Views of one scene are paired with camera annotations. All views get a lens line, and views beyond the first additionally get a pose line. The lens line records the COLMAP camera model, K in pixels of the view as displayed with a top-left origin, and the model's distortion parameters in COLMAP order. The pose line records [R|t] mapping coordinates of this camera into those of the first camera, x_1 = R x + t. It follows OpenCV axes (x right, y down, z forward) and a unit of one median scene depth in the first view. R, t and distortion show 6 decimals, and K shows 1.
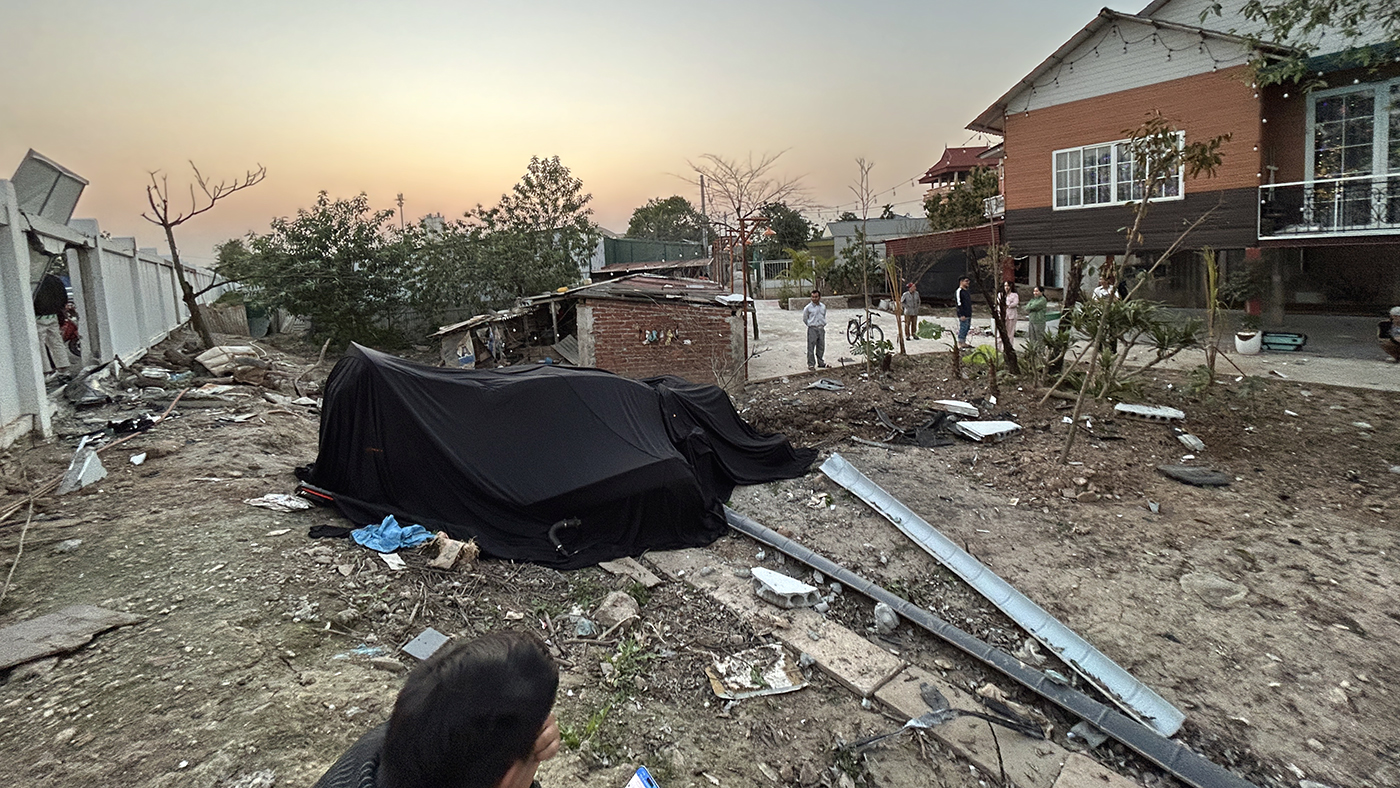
lens RADIAL K [[559.2, 0, 709.5], [0, 559.2, 295.3], [0, 0, 1]] dist [-0.001014, 0.001635]
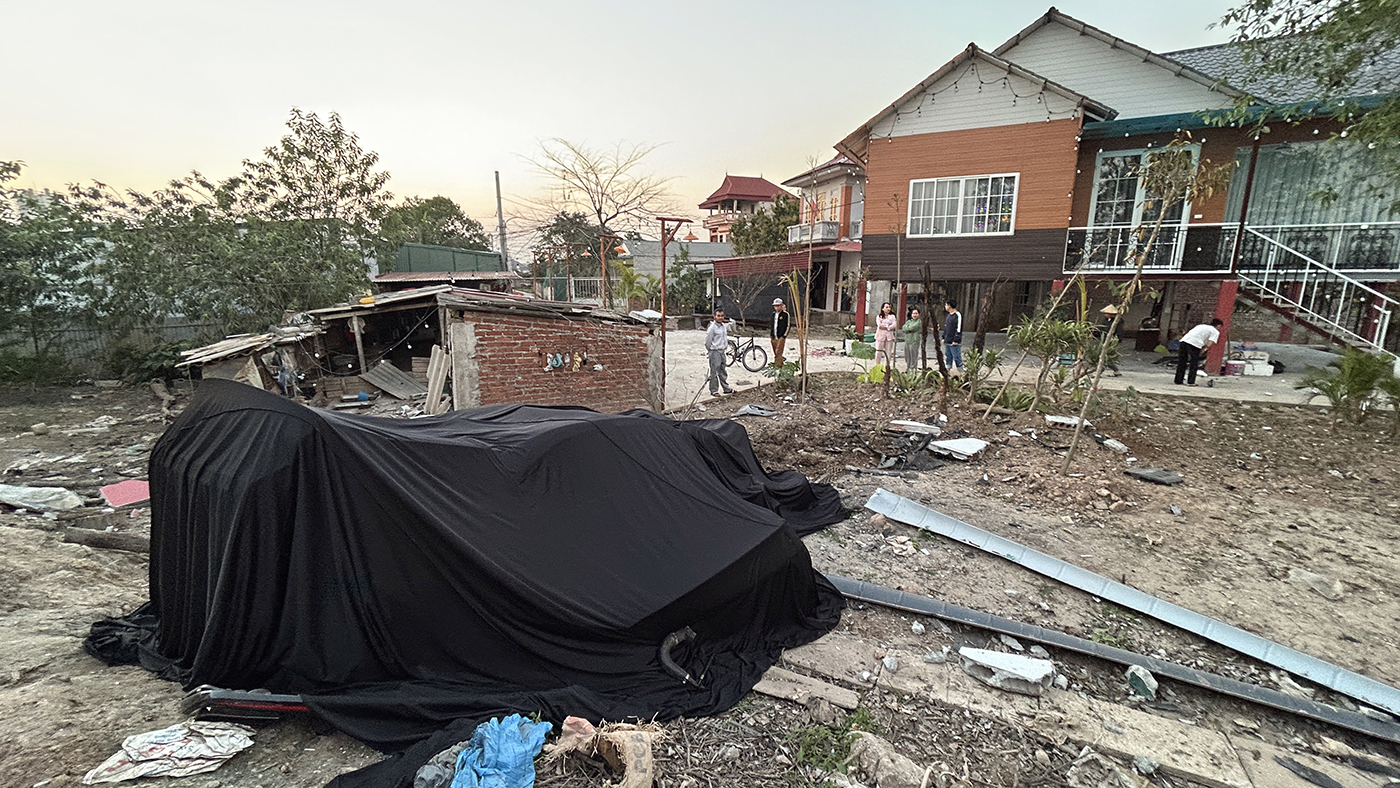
lens RADIAL K [[559.2, 0, 709.6], [0, 559.2, 393.2], [0, 0, 1]] dist [-0.001014, 0.001635]
pose [[0.917370, -0.036741, 0.396336, -0.215621], [-0.016360, 0.991409, 0.129770, 0.012312], [-0.397699, -0.125531, 0.908888, 0.185528]]
